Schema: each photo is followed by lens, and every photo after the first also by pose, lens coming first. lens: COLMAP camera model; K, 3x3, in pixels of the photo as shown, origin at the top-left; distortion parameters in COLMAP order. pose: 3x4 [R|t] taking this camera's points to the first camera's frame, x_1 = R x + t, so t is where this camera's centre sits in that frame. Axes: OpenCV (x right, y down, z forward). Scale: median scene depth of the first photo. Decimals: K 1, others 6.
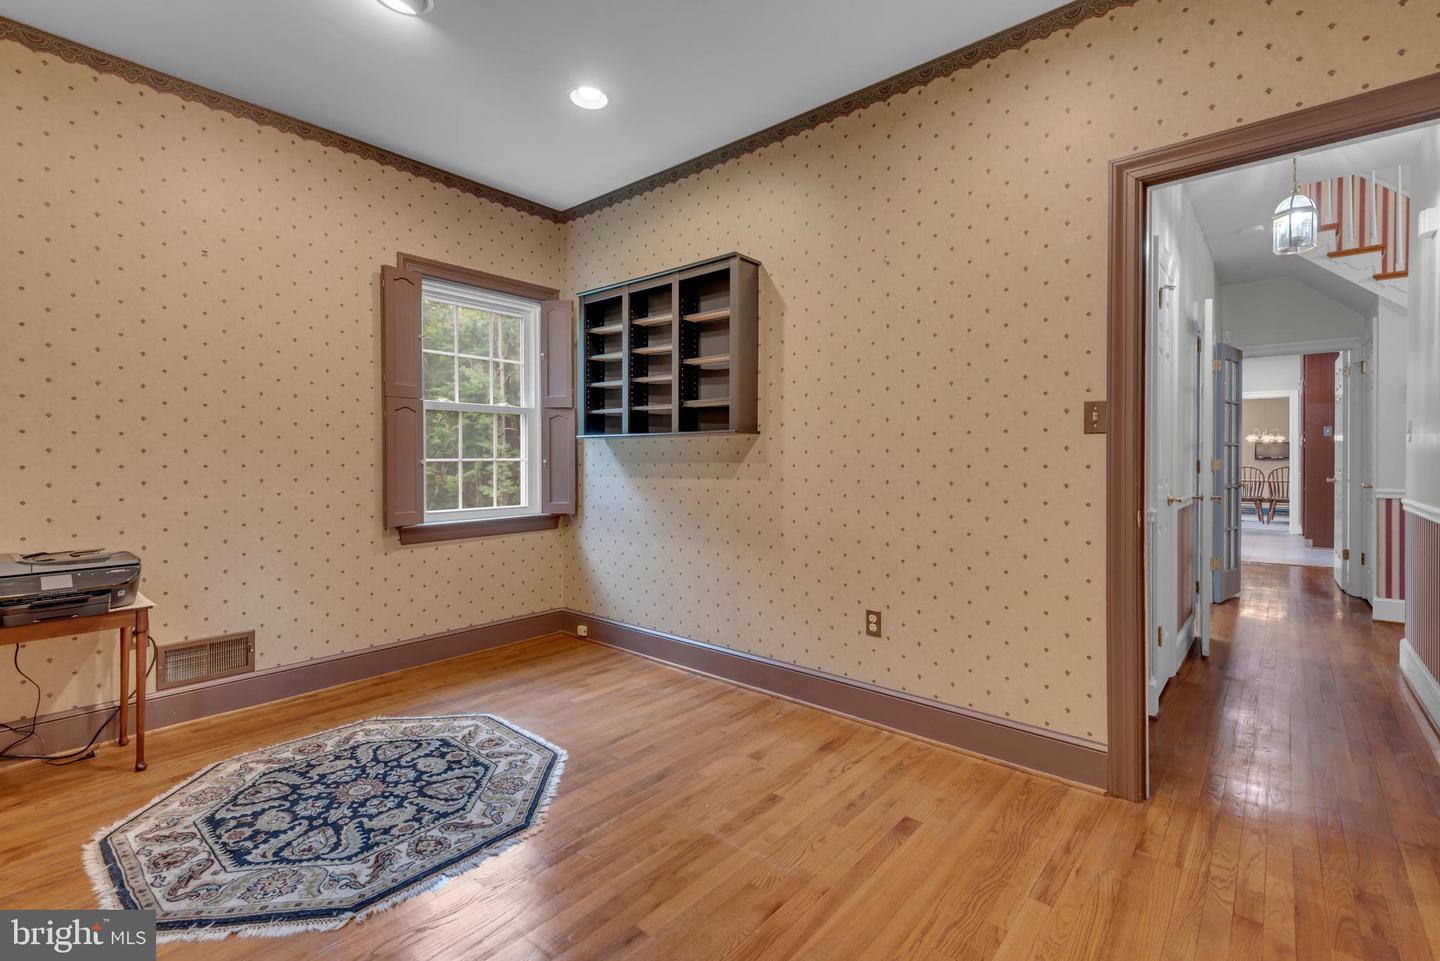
lens RADIAL K [[657.1, 0, 700.1], [0, 657.1, 462.5], [0, 0, 1]] dist [0.003431, -0.000662]
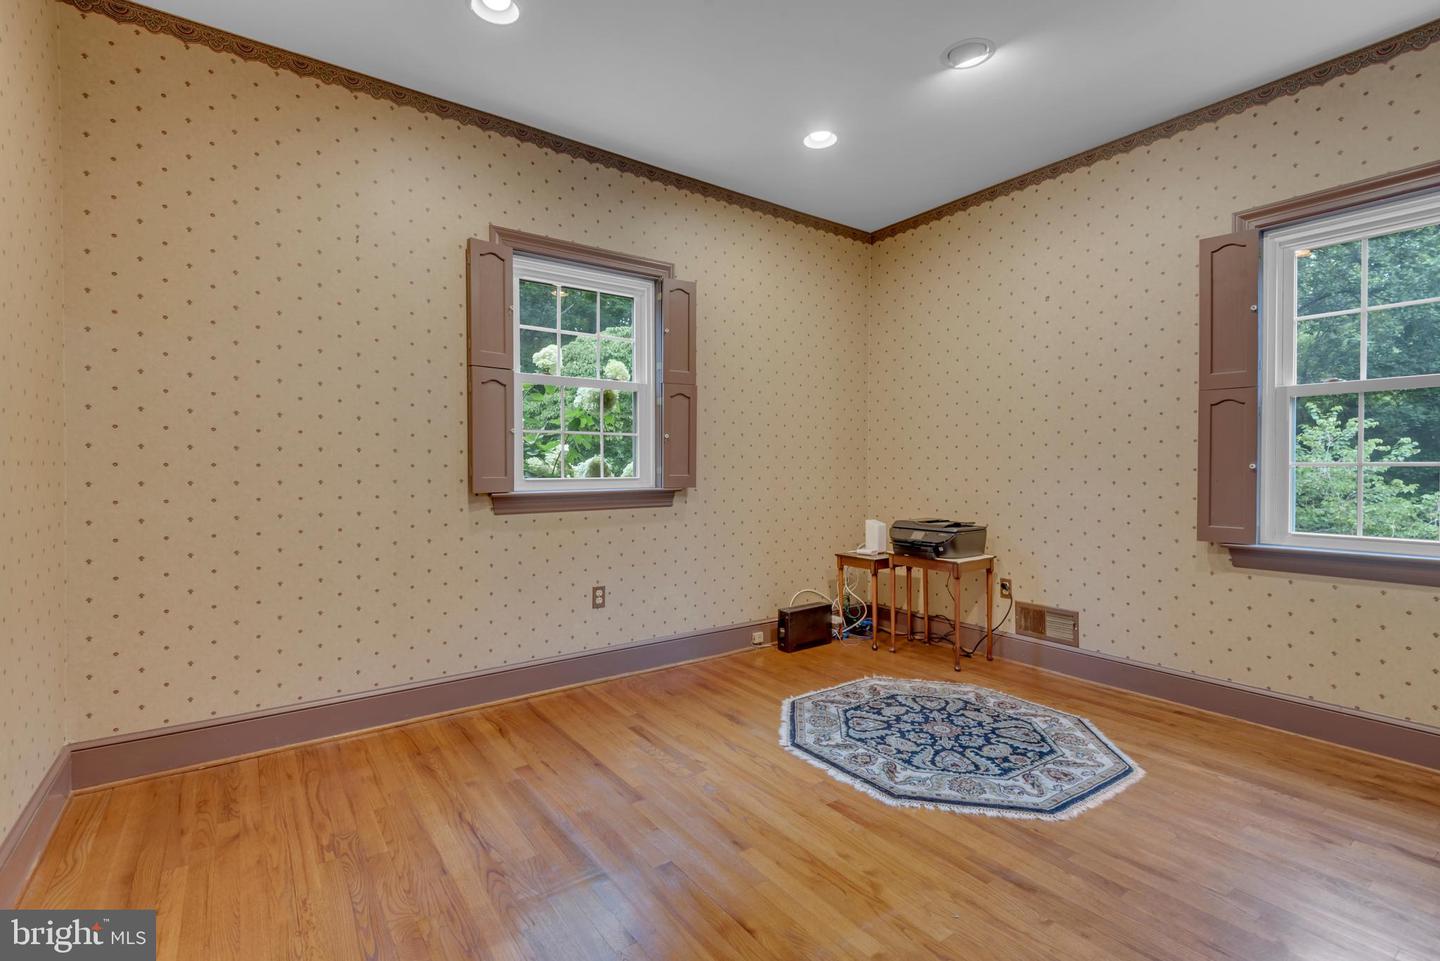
lens RADIAL K [[657.1, 0, 720.4], [0, 657.1, 473.7], [0, 0, 1]] dist [0.003431, -0.000662]
pose [[-0.226137, 0.012486, -0.974016, 0.737351], [-0.008518, 0.999854, 0.014794, 0.002217], [0.974058, 0.011642, -0.225997, 0.824507]]
